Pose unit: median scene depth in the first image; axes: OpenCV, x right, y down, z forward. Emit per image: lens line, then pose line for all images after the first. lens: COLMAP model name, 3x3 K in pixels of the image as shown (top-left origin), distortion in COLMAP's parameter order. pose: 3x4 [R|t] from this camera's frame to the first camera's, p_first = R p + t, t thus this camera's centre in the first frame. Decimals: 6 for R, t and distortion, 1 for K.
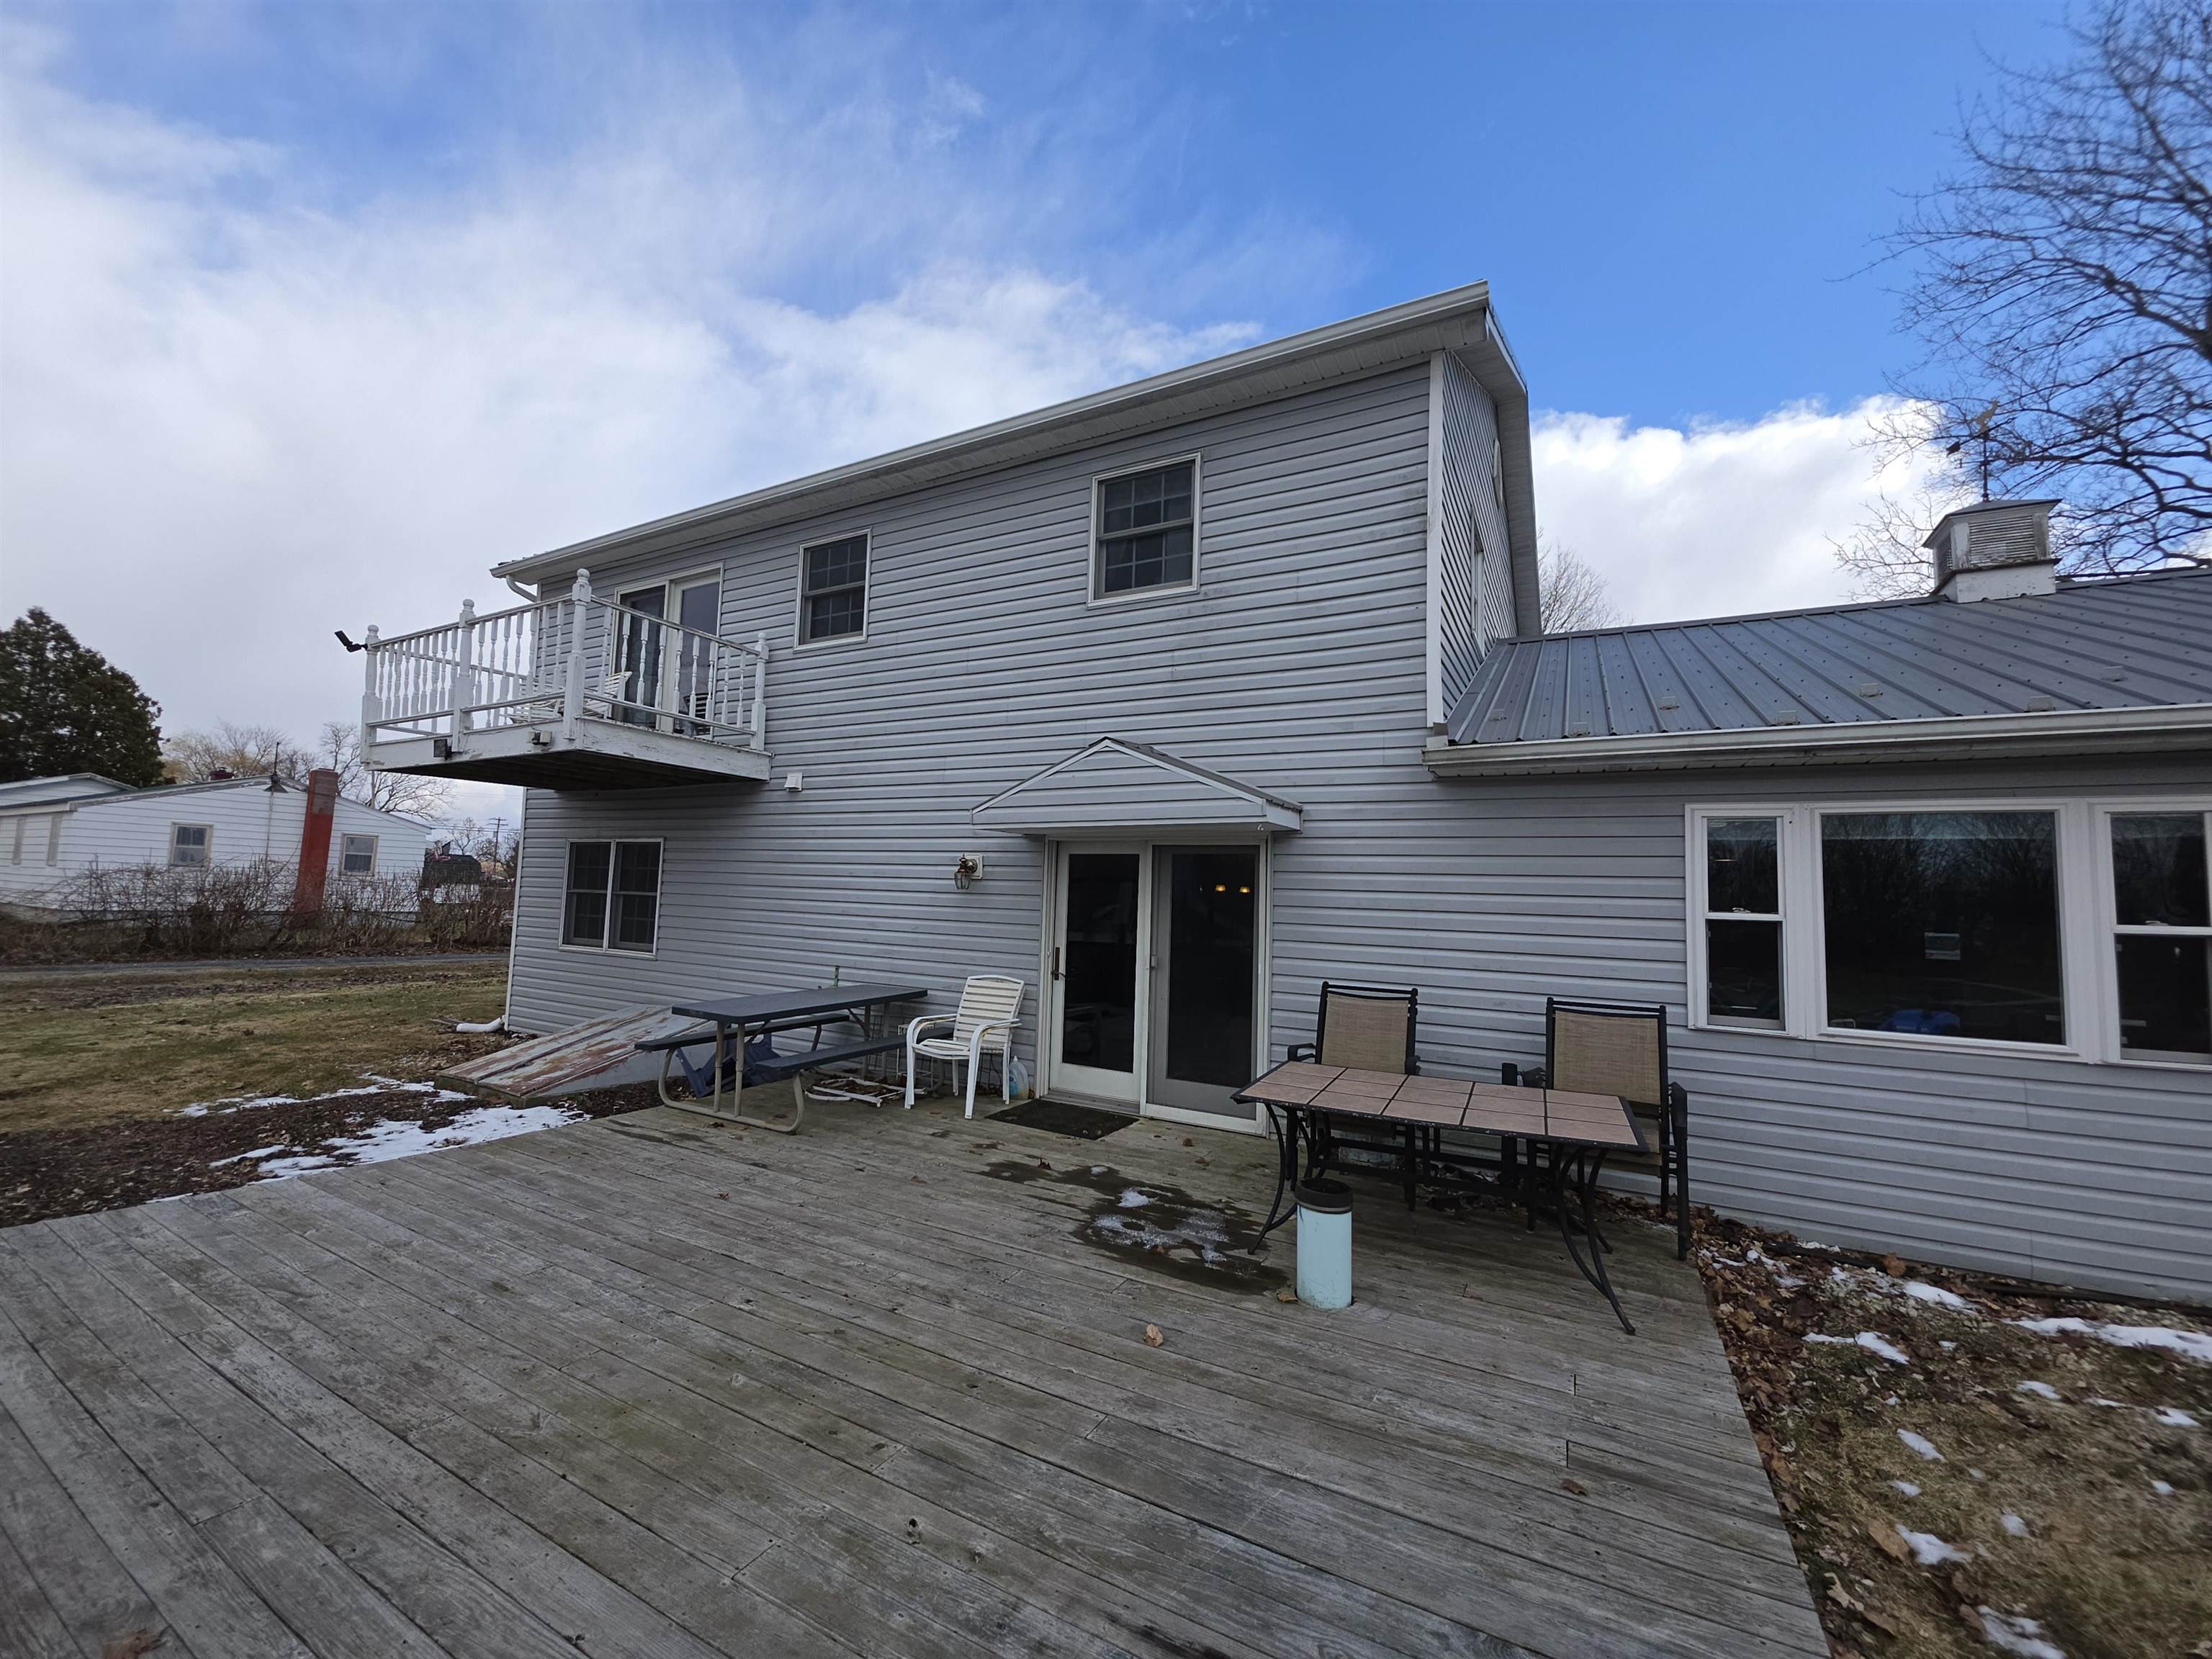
lens RADIAL K [[869.0, 0, 1101.8], [0, 869.0, 831.8], [0, 0, 1]] dist [-0.002582, -0.001587]
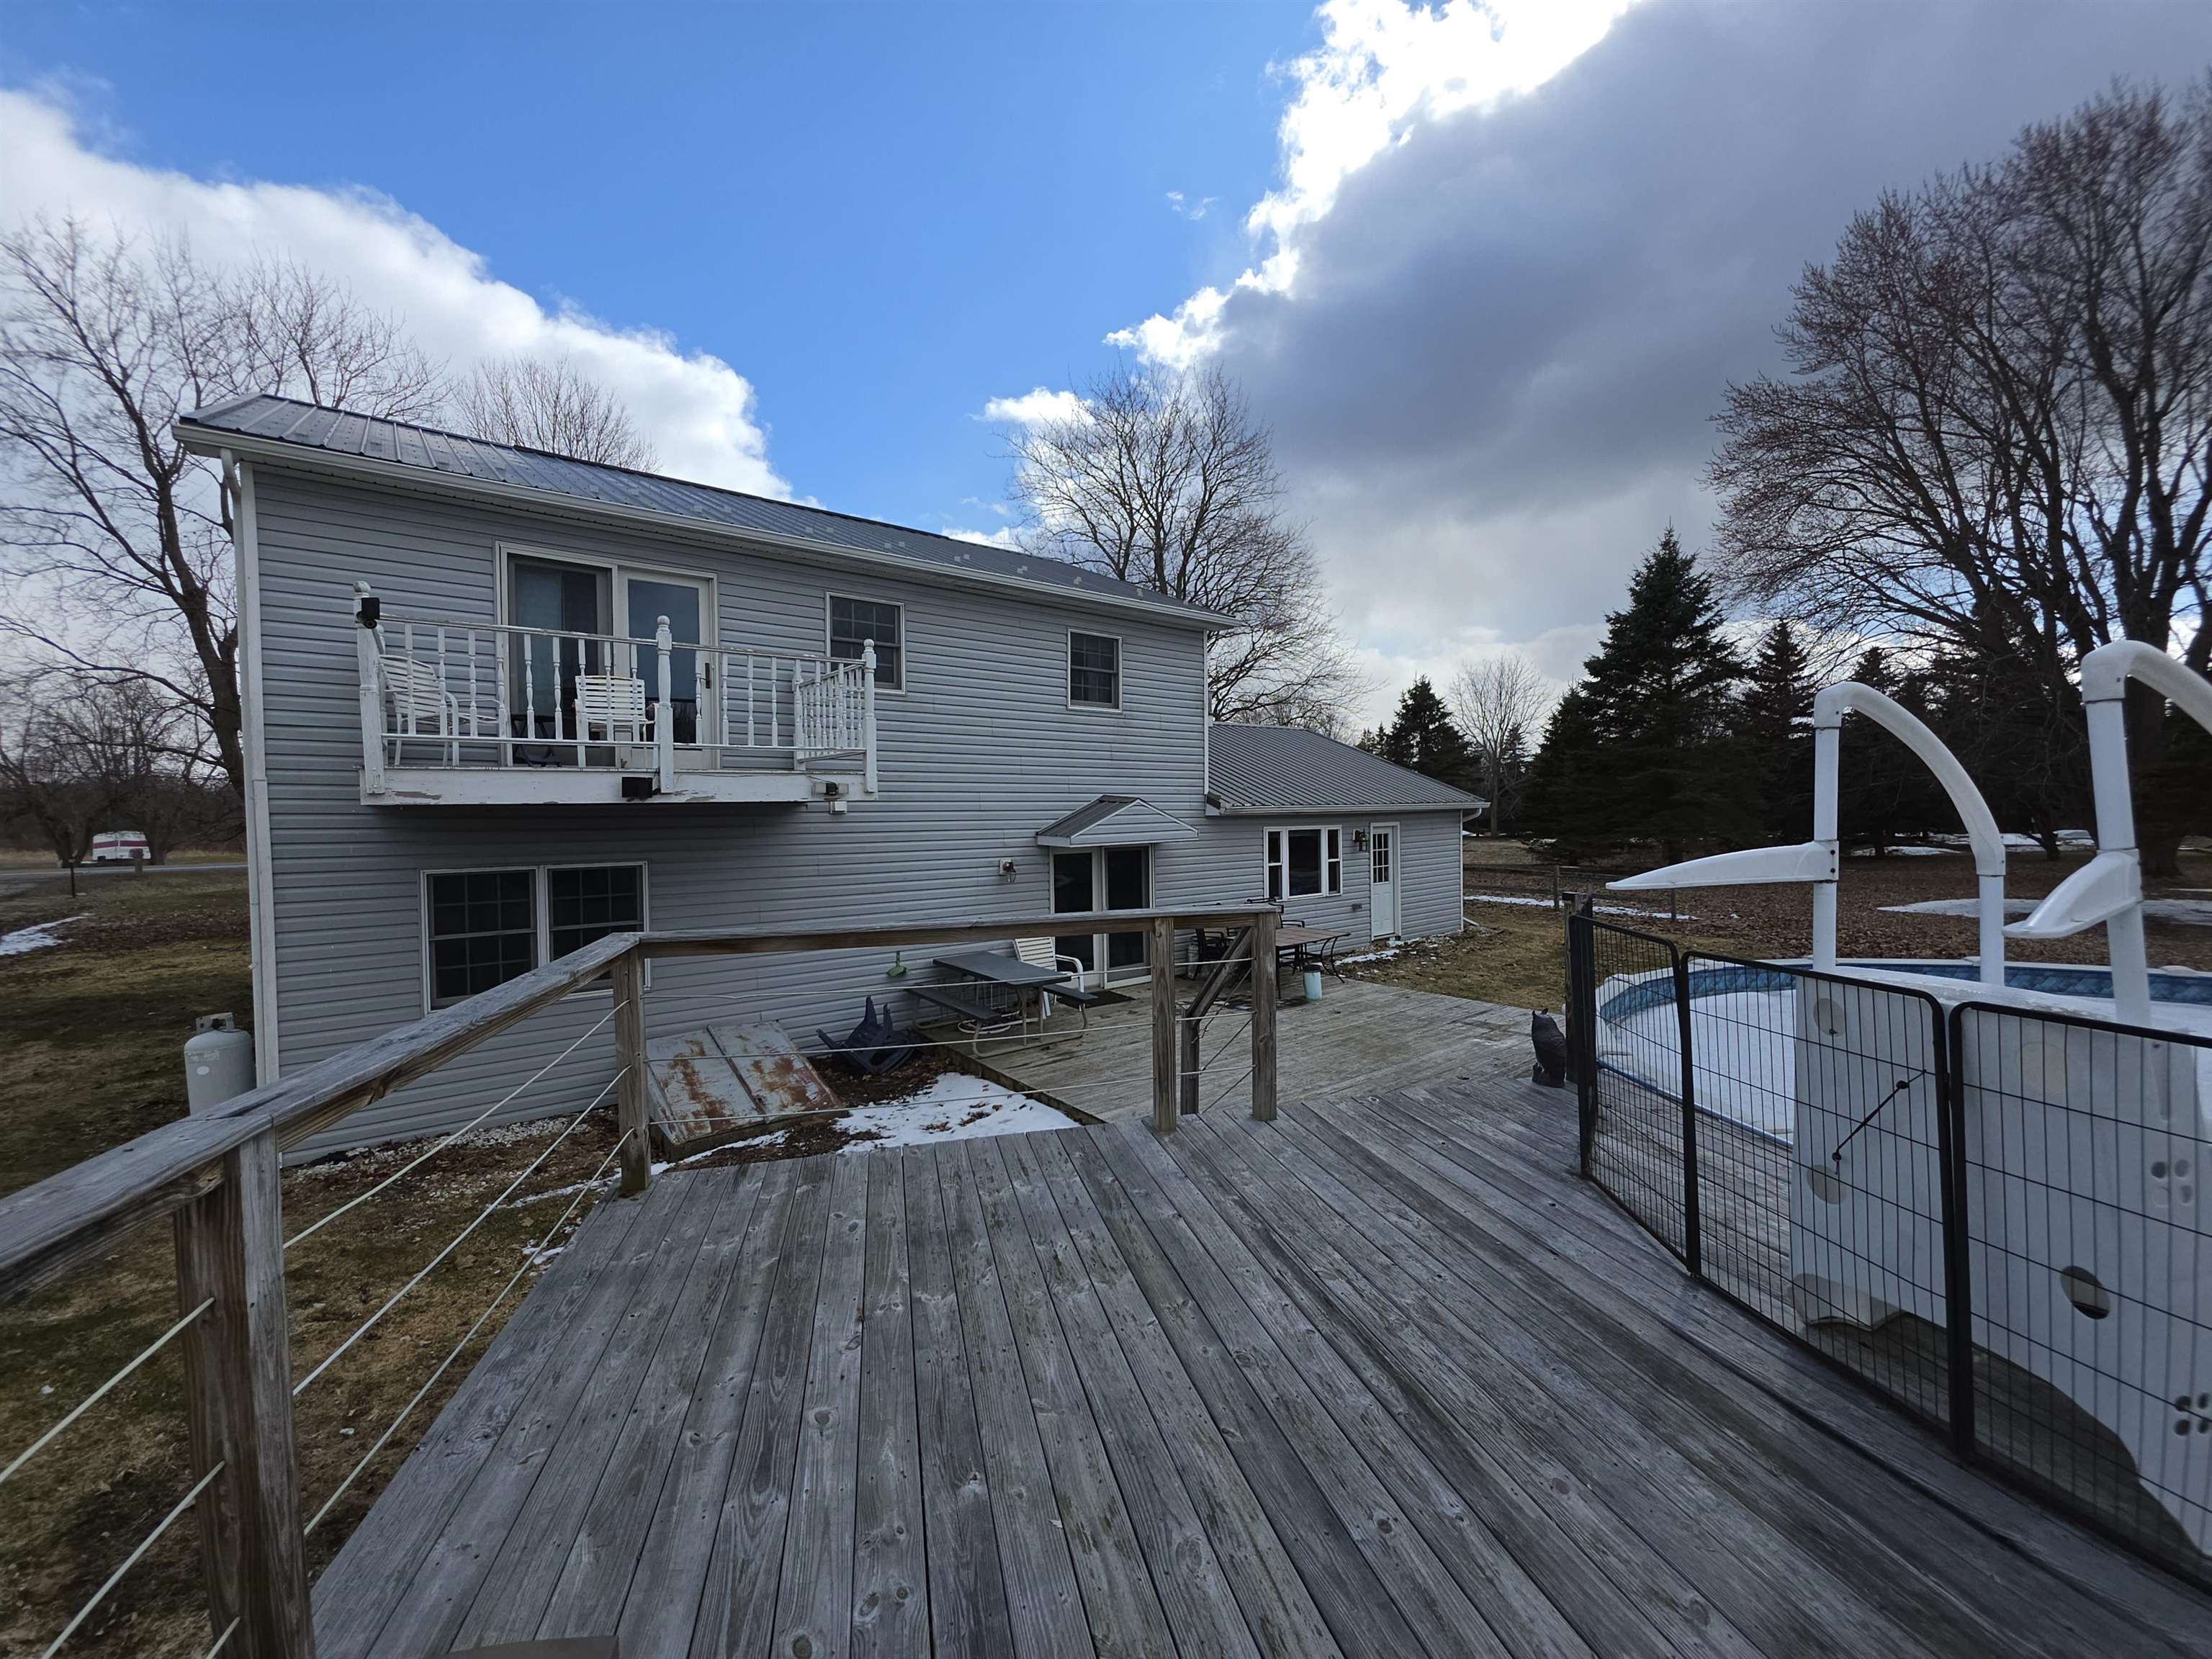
lens RADIAL K [[869.0, 0, 1109.5], [0, 869.0, 827.1], [0, 0, 1]] dist [-0.002582, -0.001587]
pose [[0.390347, -0.058863, 0.918784, -1.664302], [-0.054487, 0.994728, 0.086877, -0.193268], [-0.919054, -0.083974, 0.385081, 0.278682]]
